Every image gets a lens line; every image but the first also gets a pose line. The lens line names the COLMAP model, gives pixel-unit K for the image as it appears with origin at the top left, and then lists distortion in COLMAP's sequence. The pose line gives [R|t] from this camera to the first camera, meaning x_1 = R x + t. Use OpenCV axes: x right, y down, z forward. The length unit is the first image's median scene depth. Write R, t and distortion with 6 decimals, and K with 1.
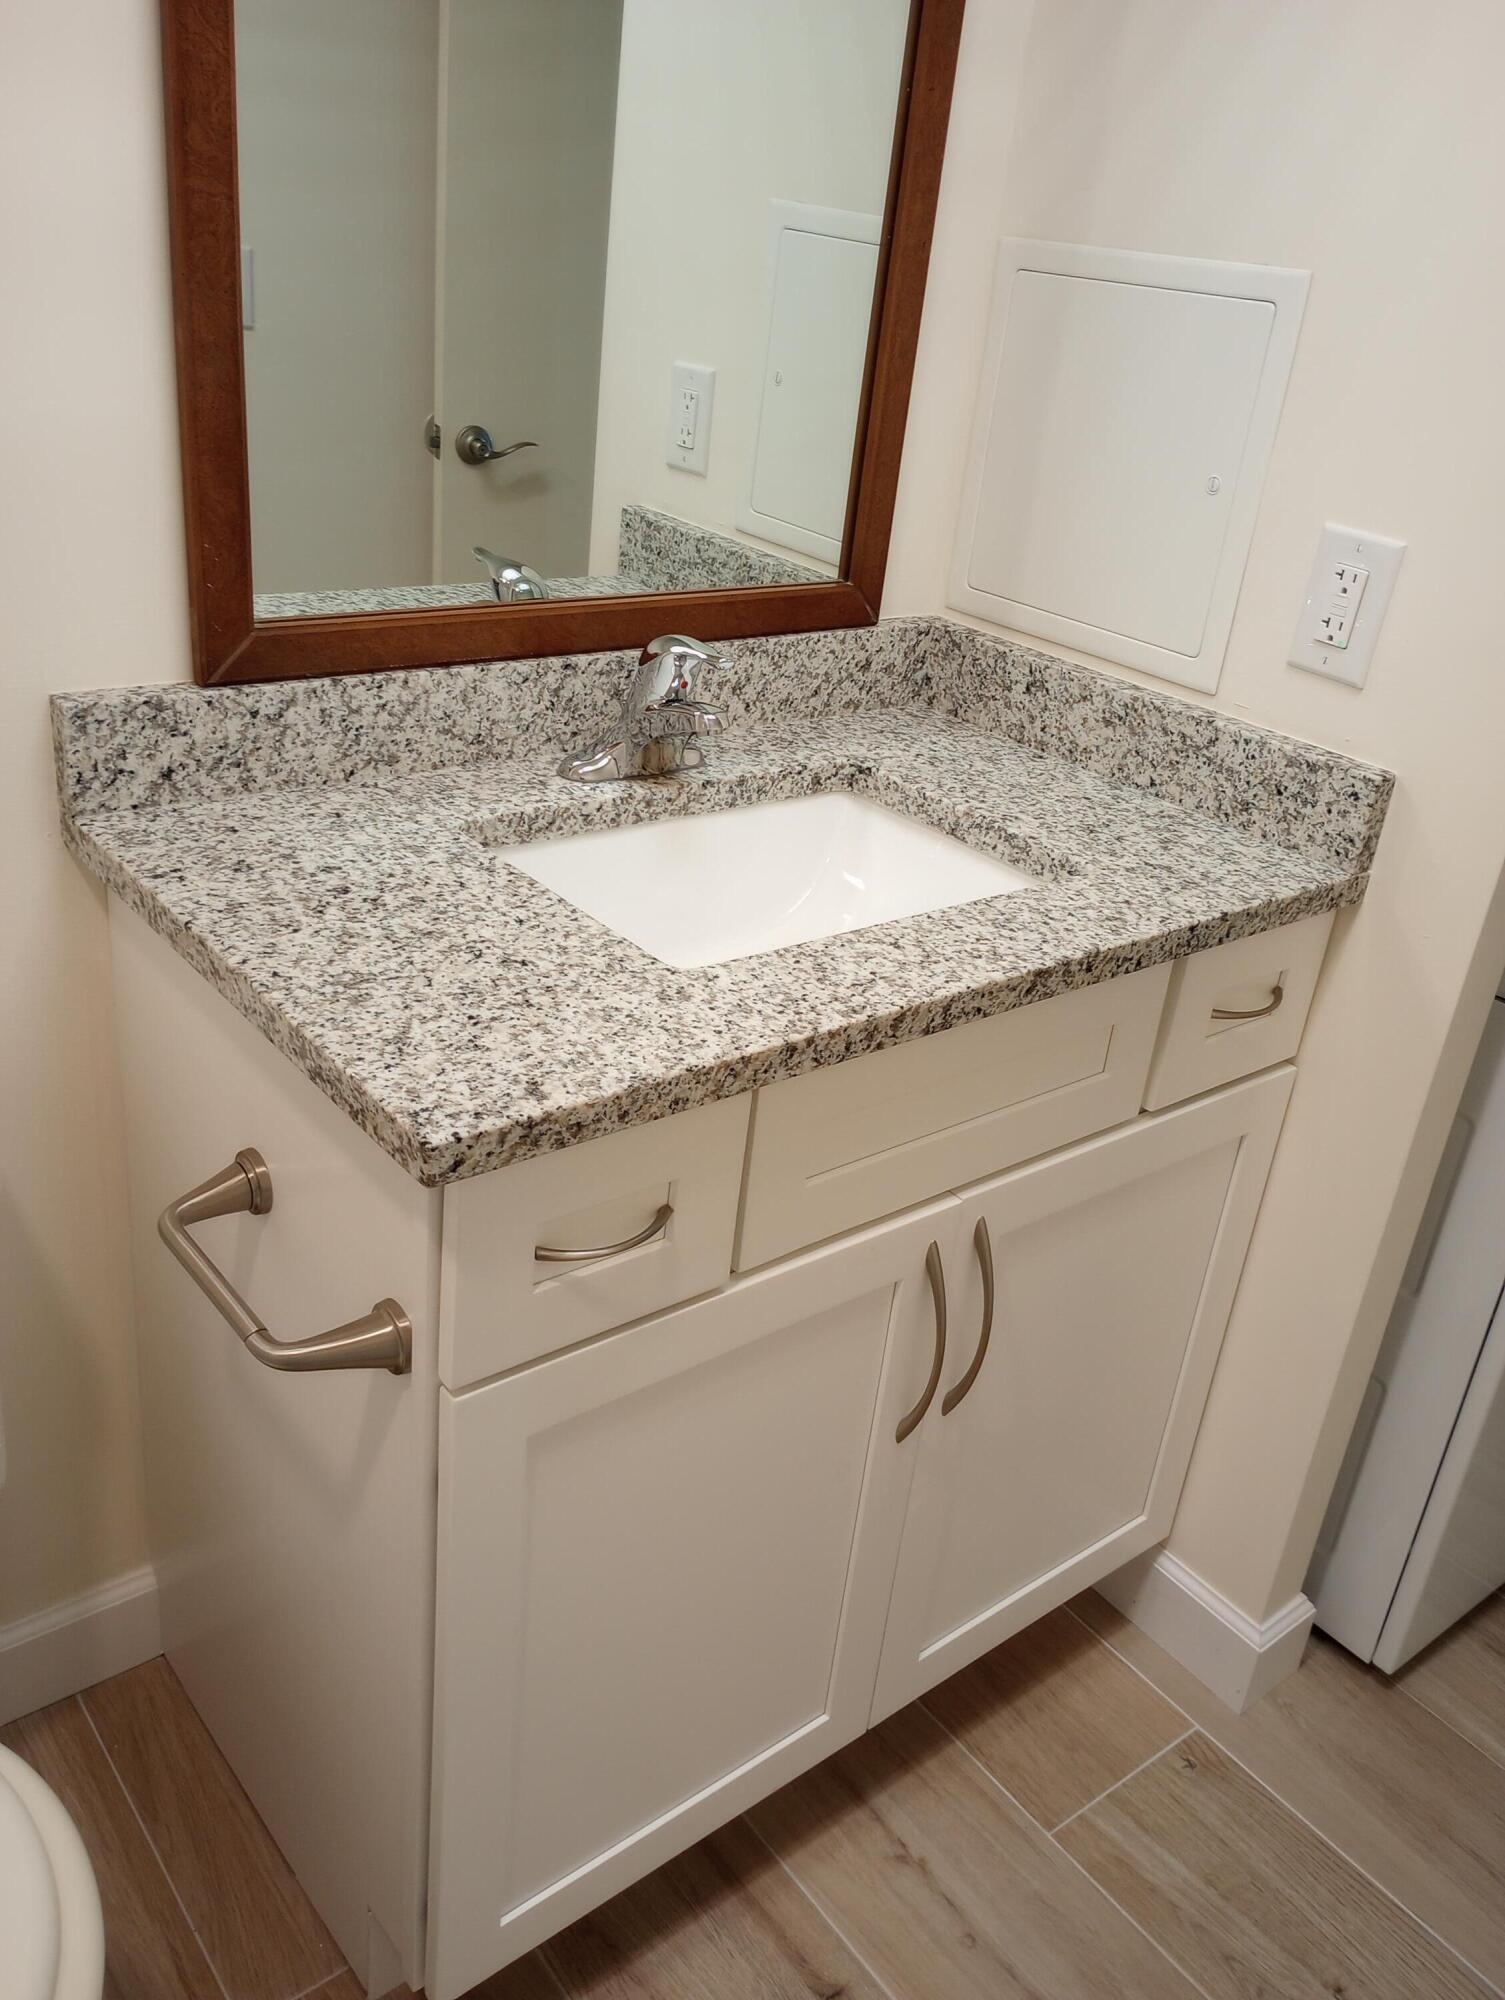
lens RADIAL K [[1653.5, 0, 757.9], [0, 1653.5, 1005.3], [0, 0, 1]] dist [0.060766, -0.075781]
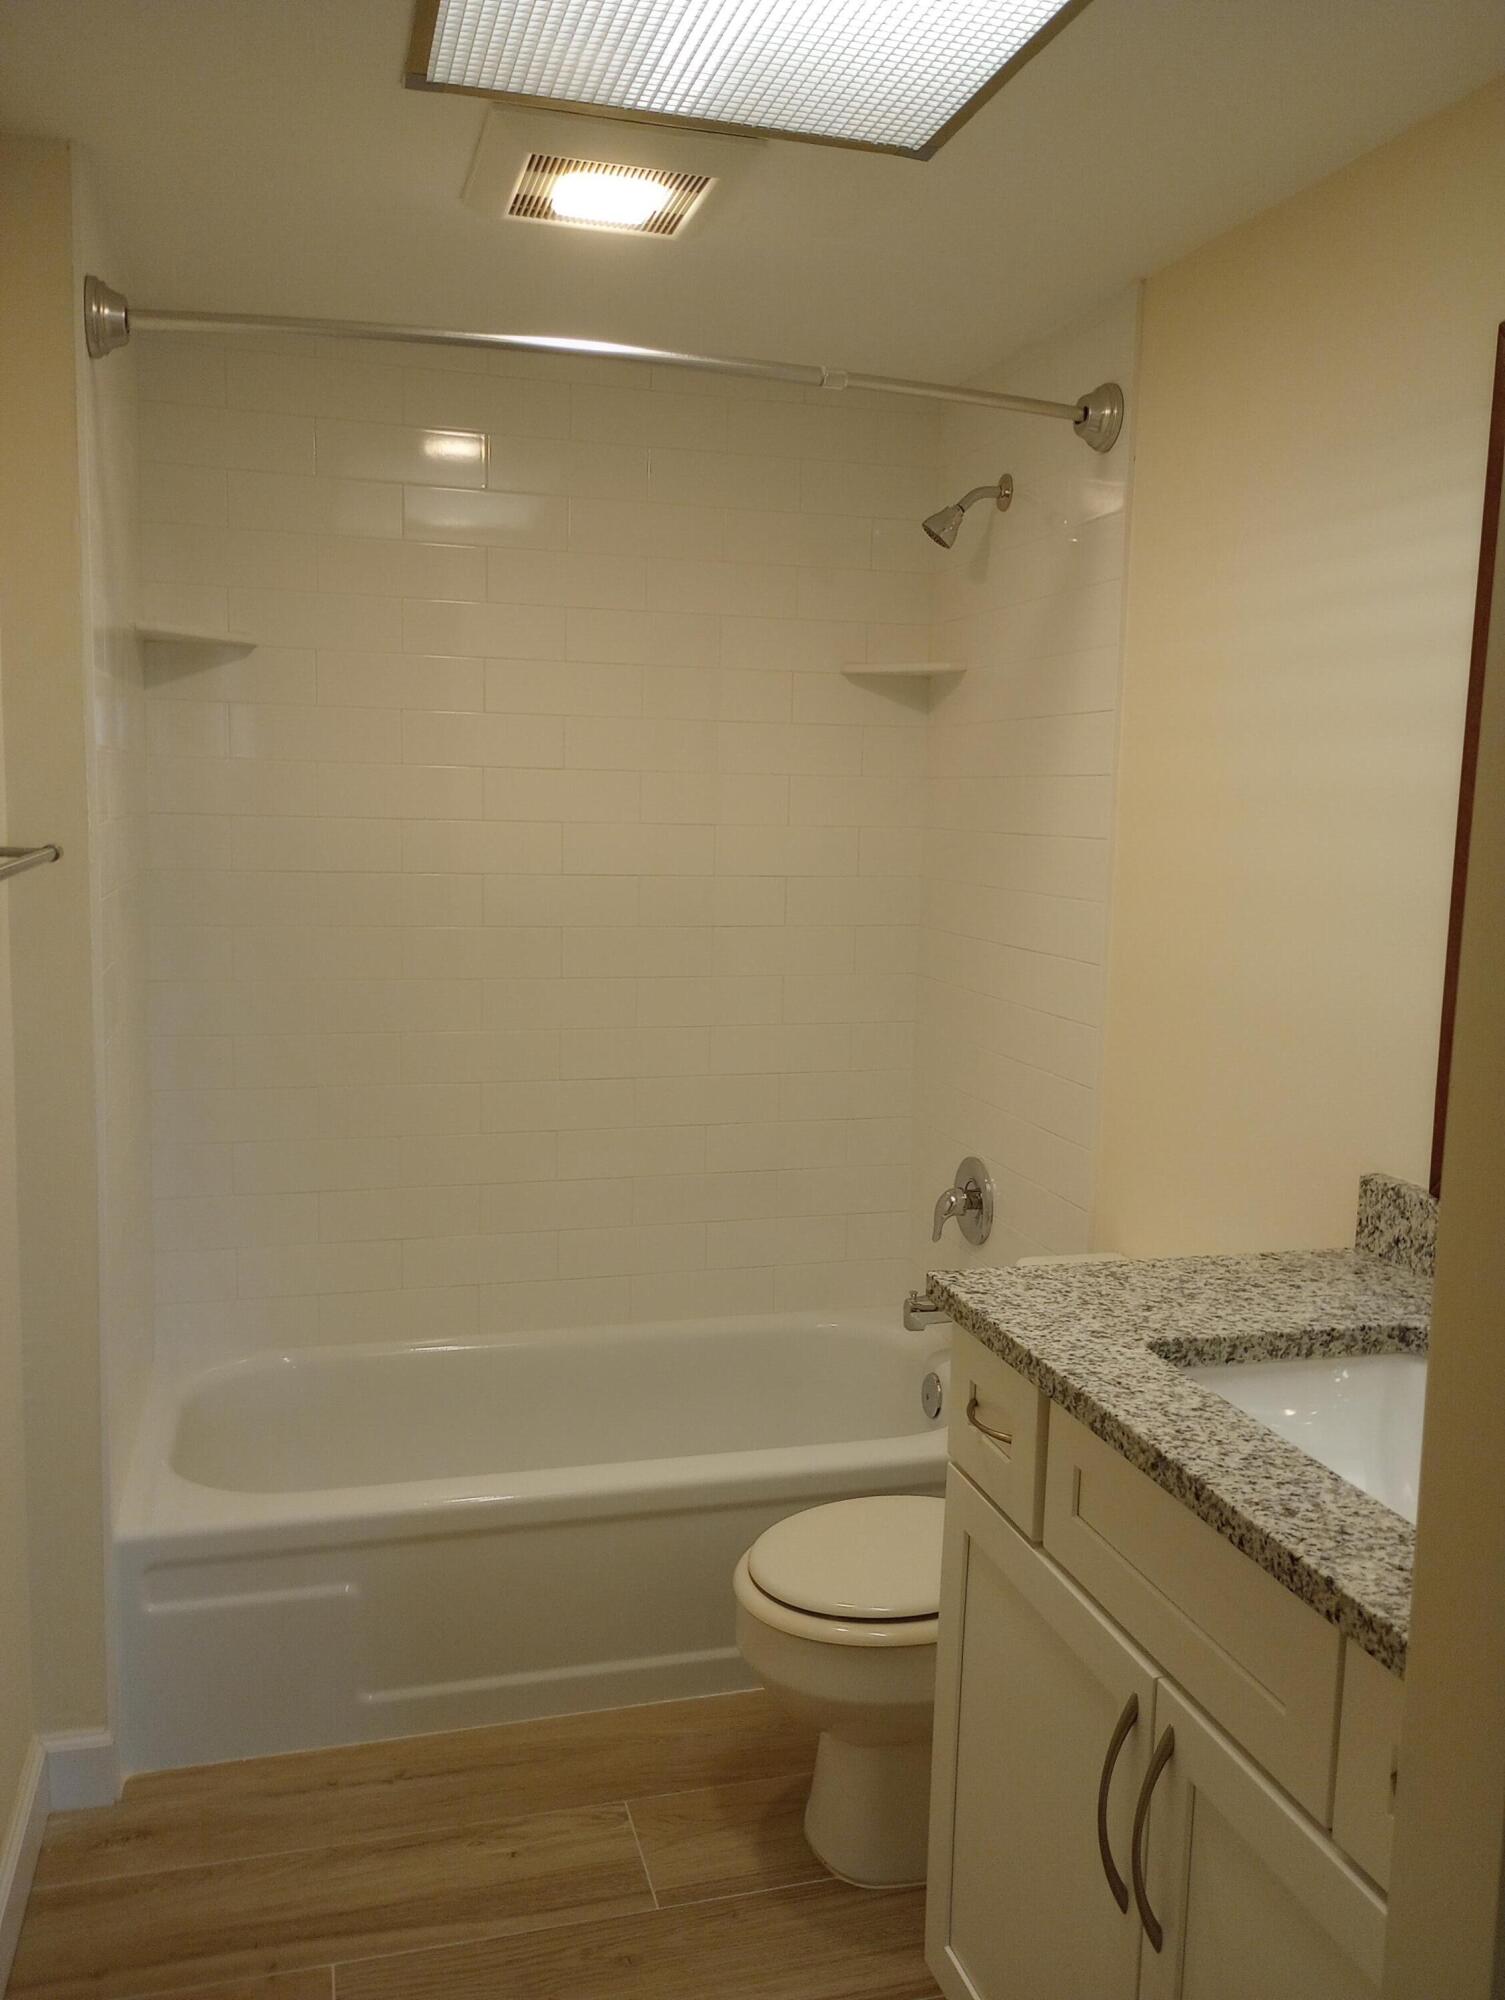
lens RADIAL K [[1638.0, 0, 744.7], [0, 1638.0, 997.0], [0, 0, 1]] dist [0.022746, -0.001463]
pose [[-0.394991, 0.002085, -0.918683, 1.189565], [-0.463890, 0.862694, 0.201410, -0.347443], [0.792962, 0.505723, -0.339789, 0.923367]]
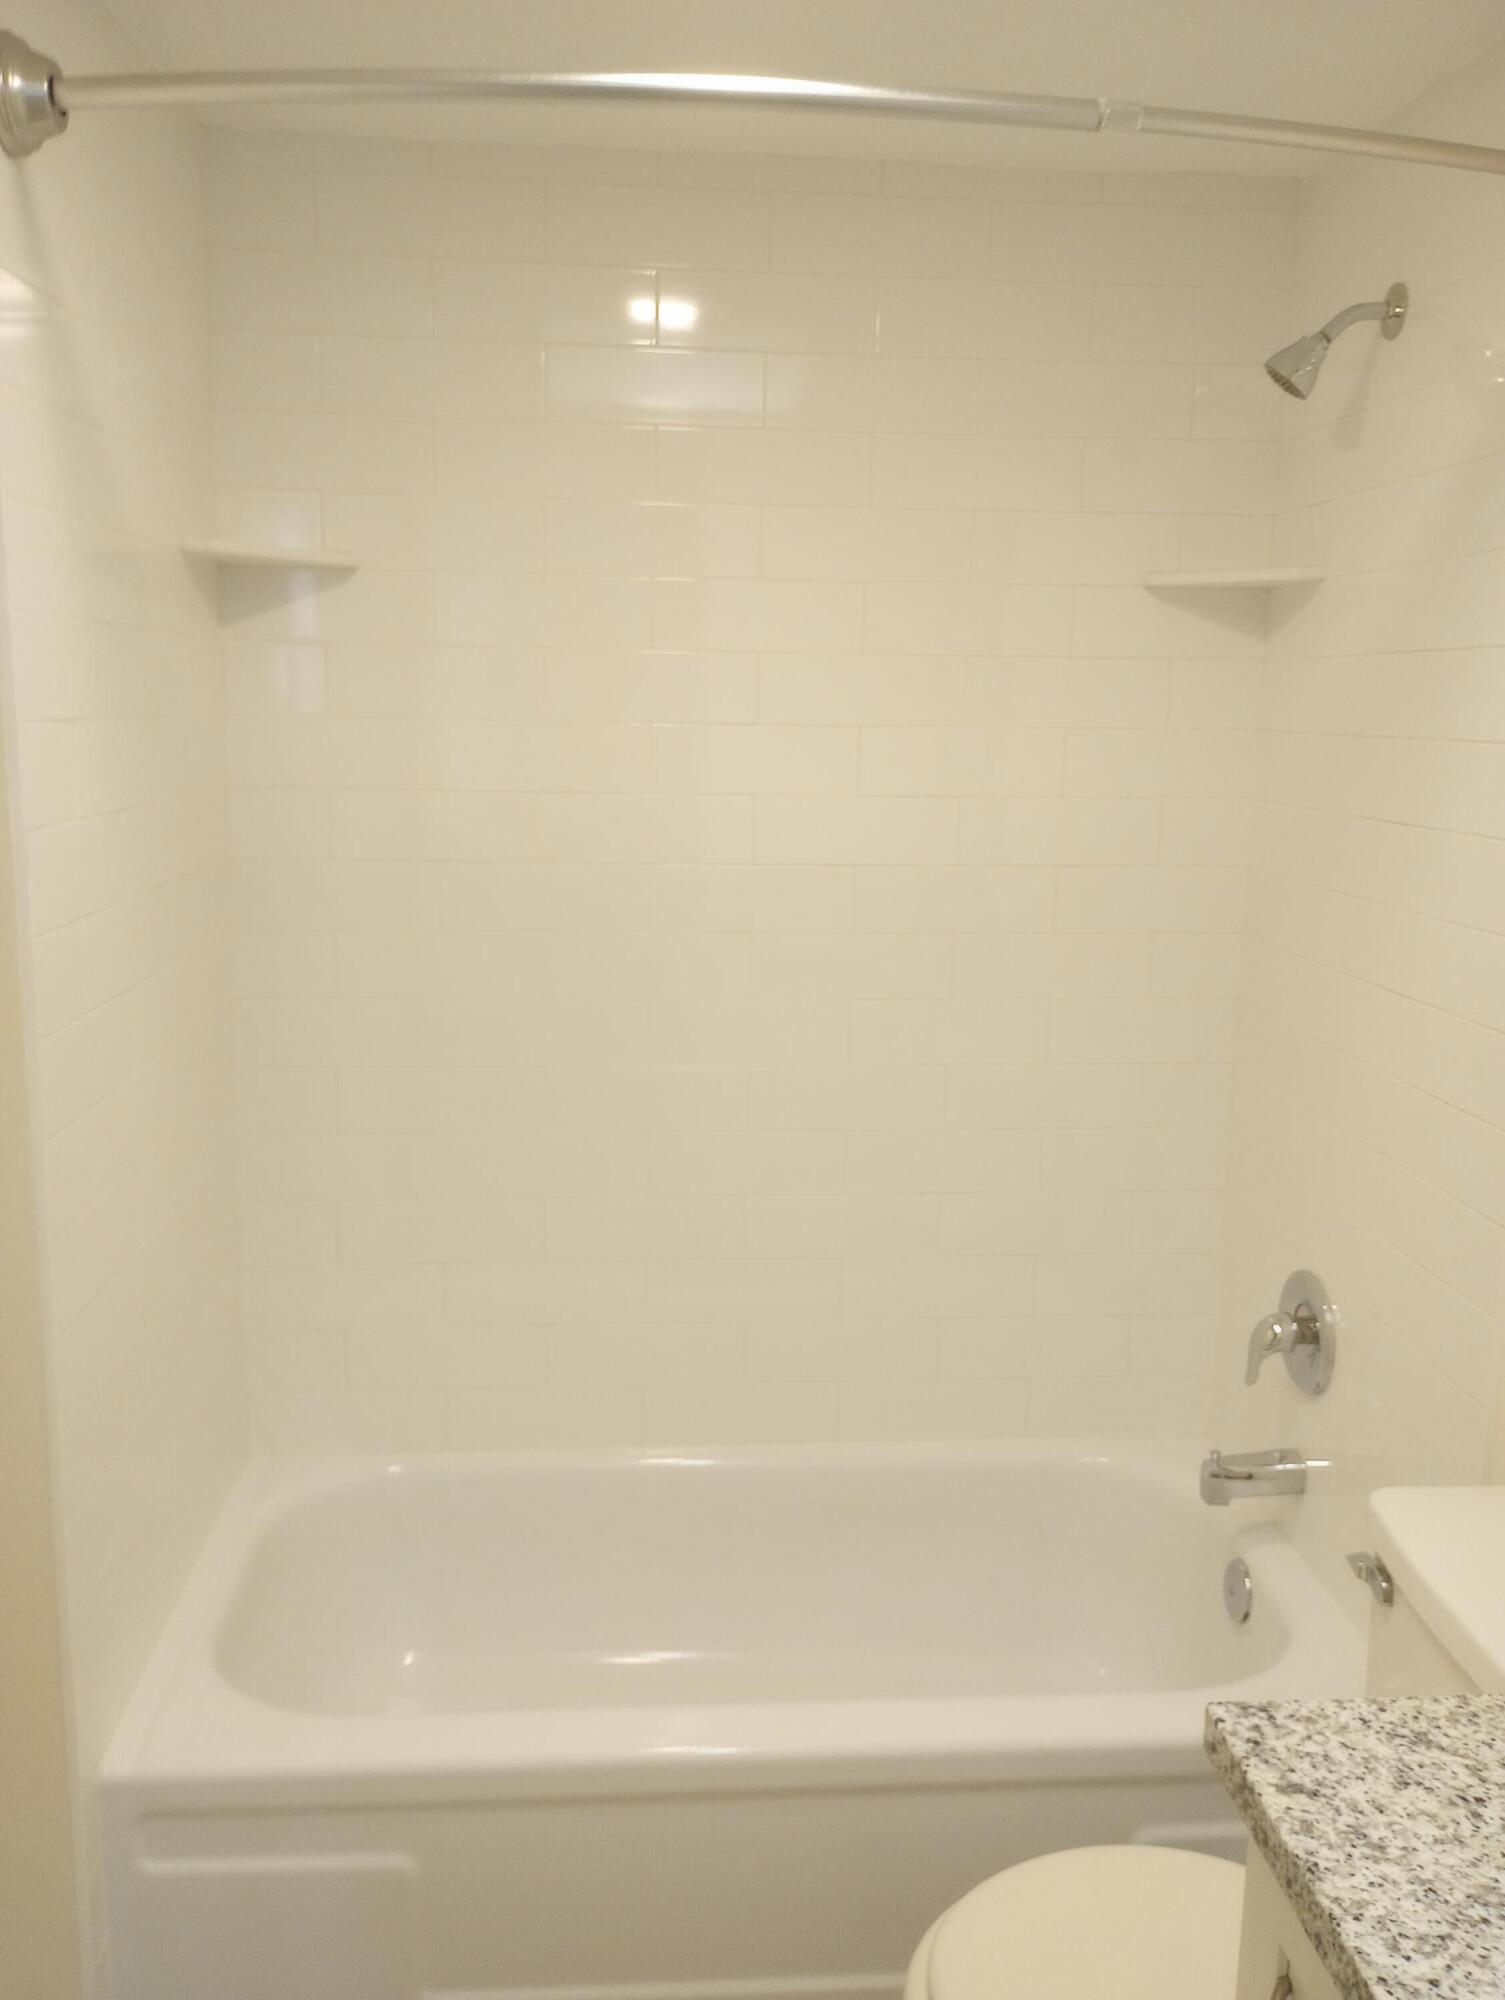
lens RADIAL K [[1653.5, 0, 757.9], [0, 1653.5, 1005.3], [0, 0, 1]] dist [0.060766, -0.075781]
pose [[-0.559498, 0.043074, -0.827712, 0.608007], [-0.431792, 0.837277, 0.335445, -0.383412], [0.707473, 0.545080, -0.449856, 0.718113]]
